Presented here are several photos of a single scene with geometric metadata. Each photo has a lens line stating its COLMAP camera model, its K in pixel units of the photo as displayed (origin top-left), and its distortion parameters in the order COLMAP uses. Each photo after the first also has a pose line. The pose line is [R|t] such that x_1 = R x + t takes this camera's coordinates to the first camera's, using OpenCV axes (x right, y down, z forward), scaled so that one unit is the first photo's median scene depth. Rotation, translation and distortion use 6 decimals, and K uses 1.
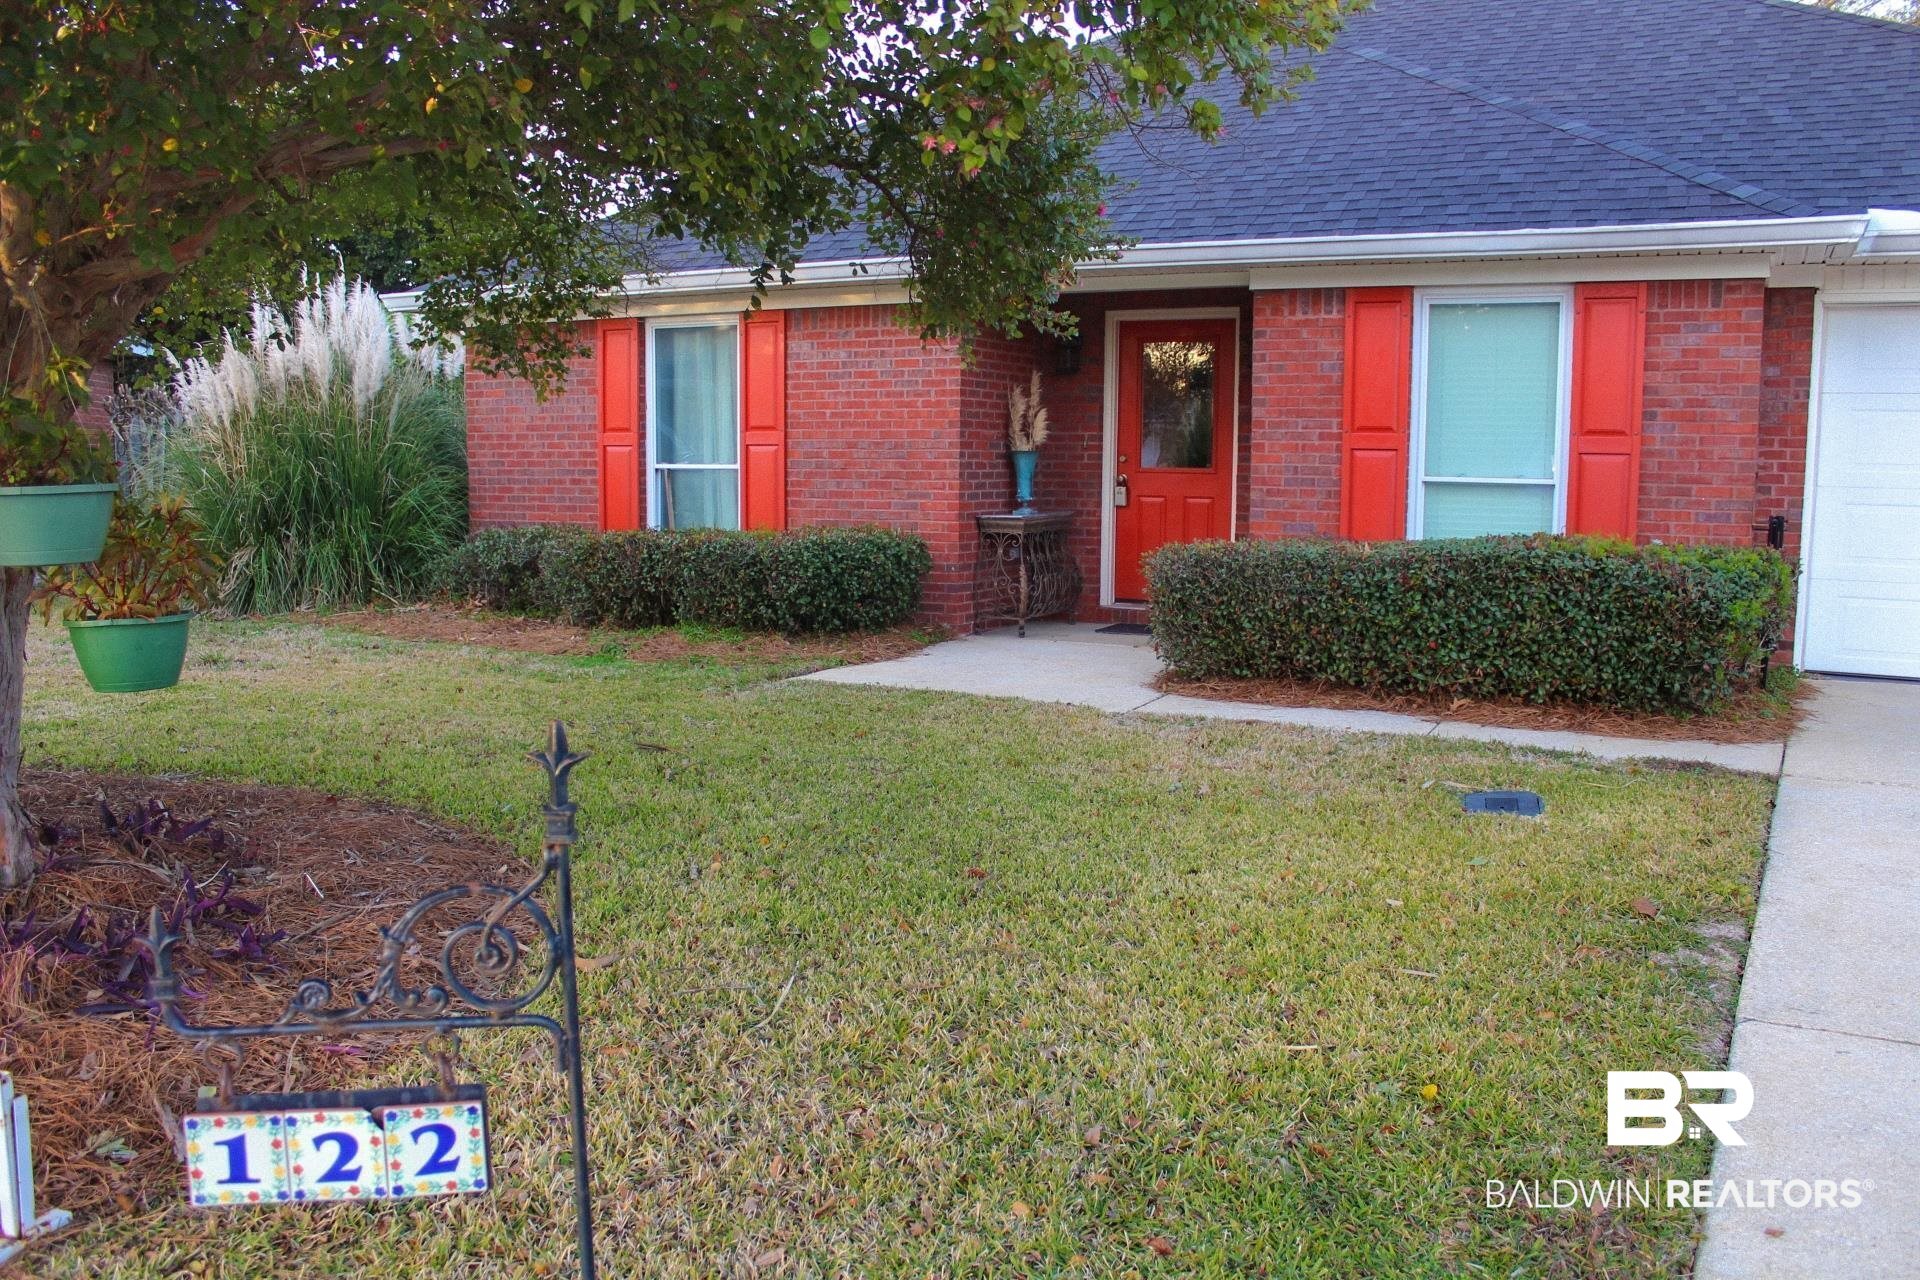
lens RADIAL K [[1603.9, 0, 960.1], [0, 1603.9, 638.5], [0, 0, 1]] dist [-0.002939, -0.001364]
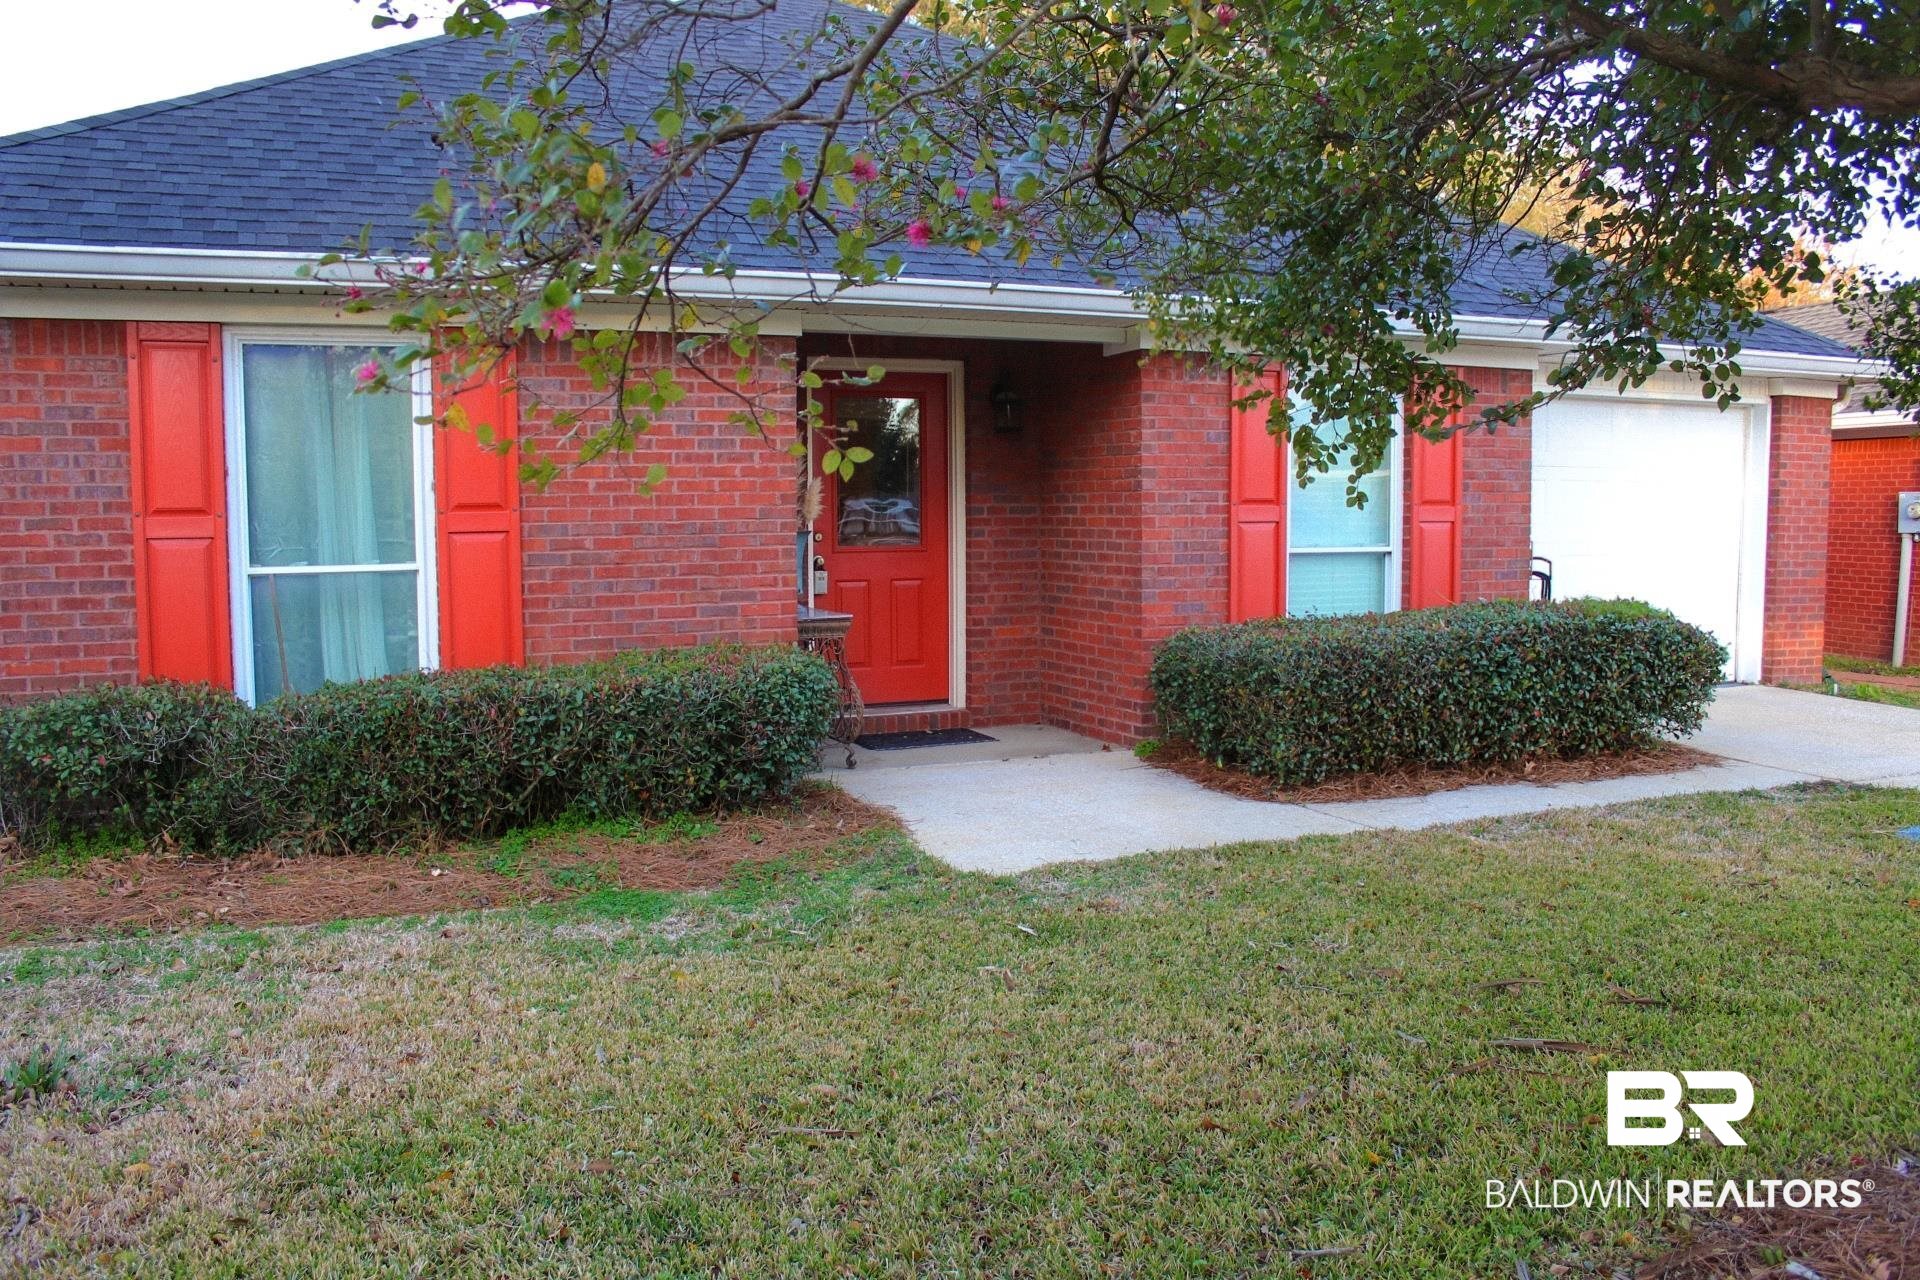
lens RADIAL K [[1603.9, 0, 959.5], [0, 1603.9, 635.7], [0, 0, 1]] dist [-0.002939, -0.001364]
pose [[0.643558, -0.068315, 0.762343, -0.544378], [0.107248, 0.994231, -0.001442, -0.062256], [-0.757846, 0.082688, 0.647172, 0.473399]]
